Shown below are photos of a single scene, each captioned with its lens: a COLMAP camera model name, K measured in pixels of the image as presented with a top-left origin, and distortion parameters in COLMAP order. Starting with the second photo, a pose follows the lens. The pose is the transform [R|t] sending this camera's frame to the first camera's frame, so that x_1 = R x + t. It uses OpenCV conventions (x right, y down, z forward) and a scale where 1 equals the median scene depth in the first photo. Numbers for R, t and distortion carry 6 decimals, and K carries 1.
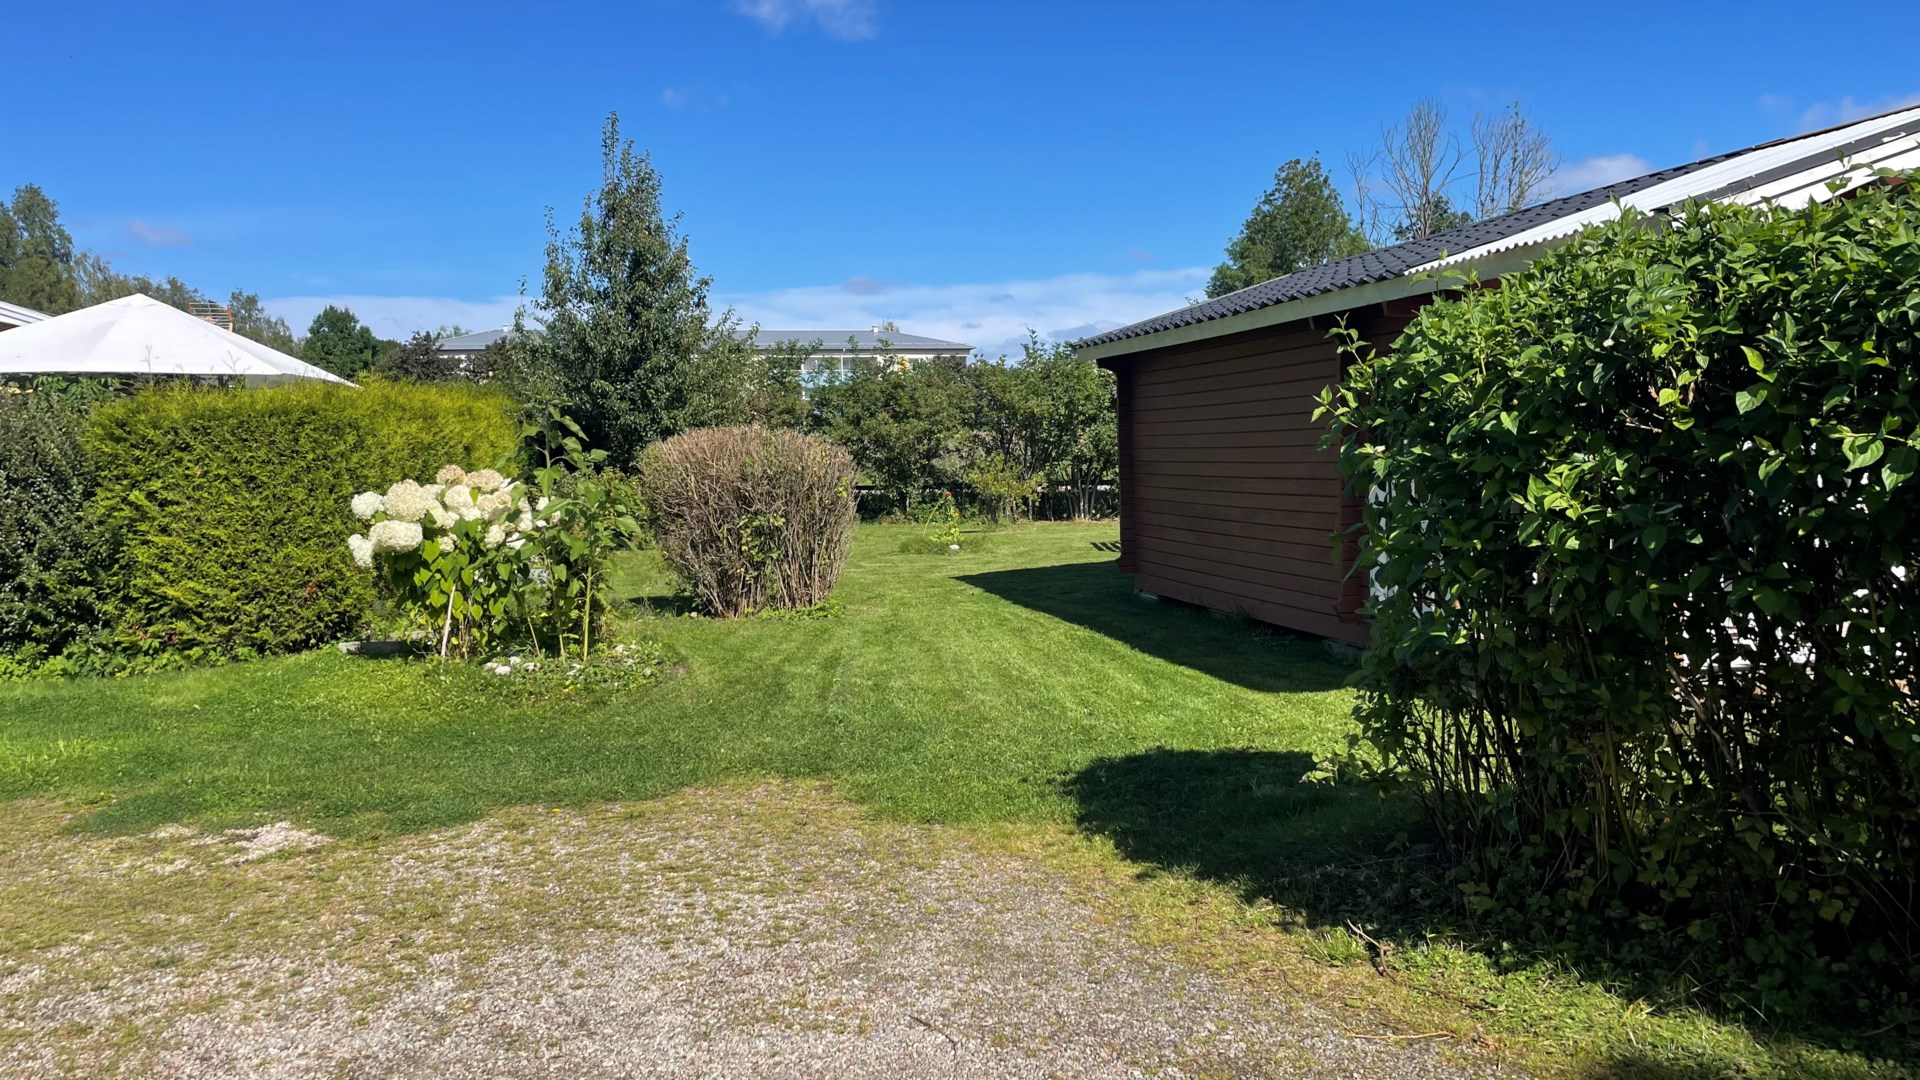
lens RADIAL K [[1447.3, 0, 937.1], [0, 1447.3, 542.0], [0, 0, 1]] dist [0.102936, -0.135582]
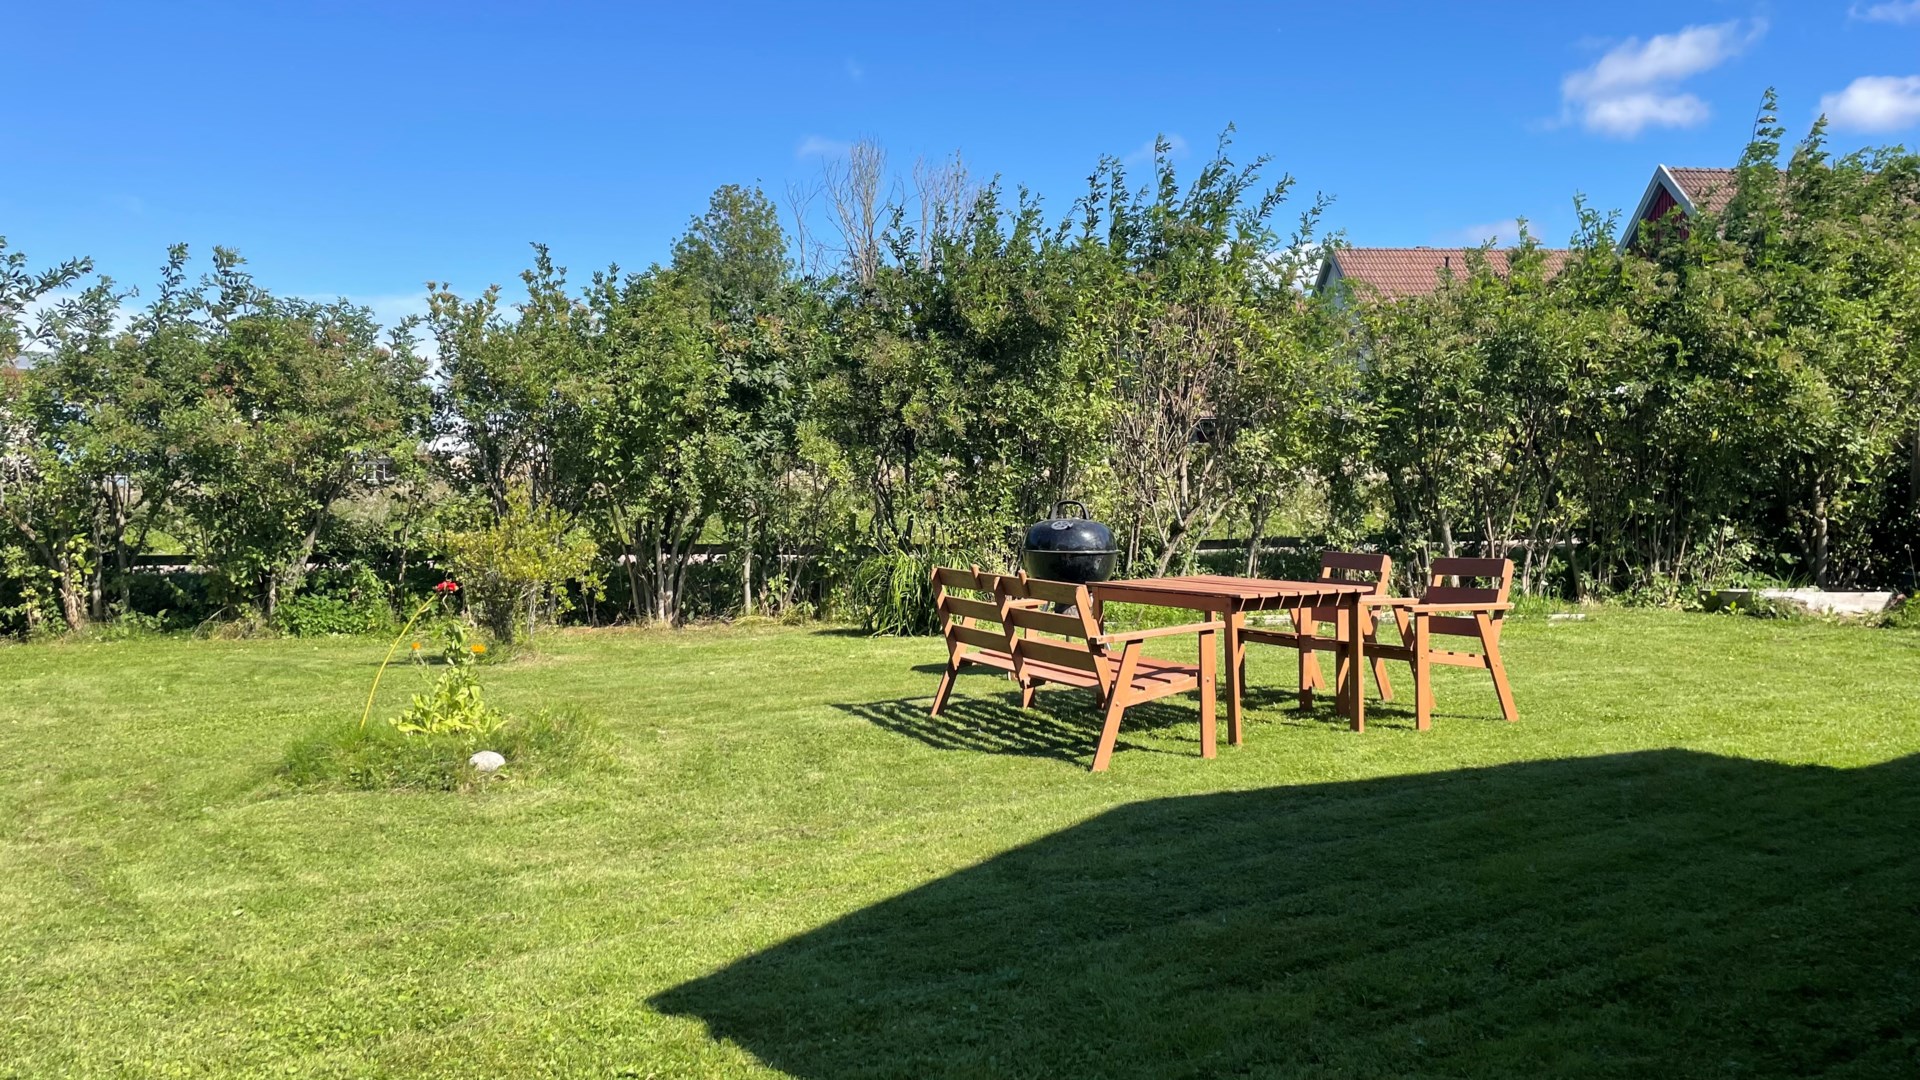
lens RADIAL K [[1447.3, 0, 937.1], [0, 1447.3, 542.0], [0, 0, 1]] dist [0.102936, -0.135582]
pose [[0.910821, 0.002332, 0.412794, -0.021529], [0.016168, 0.999015, -0.041319, -0.020763], [-0.412484, 0.044308, 0.909887, 0.488226]]
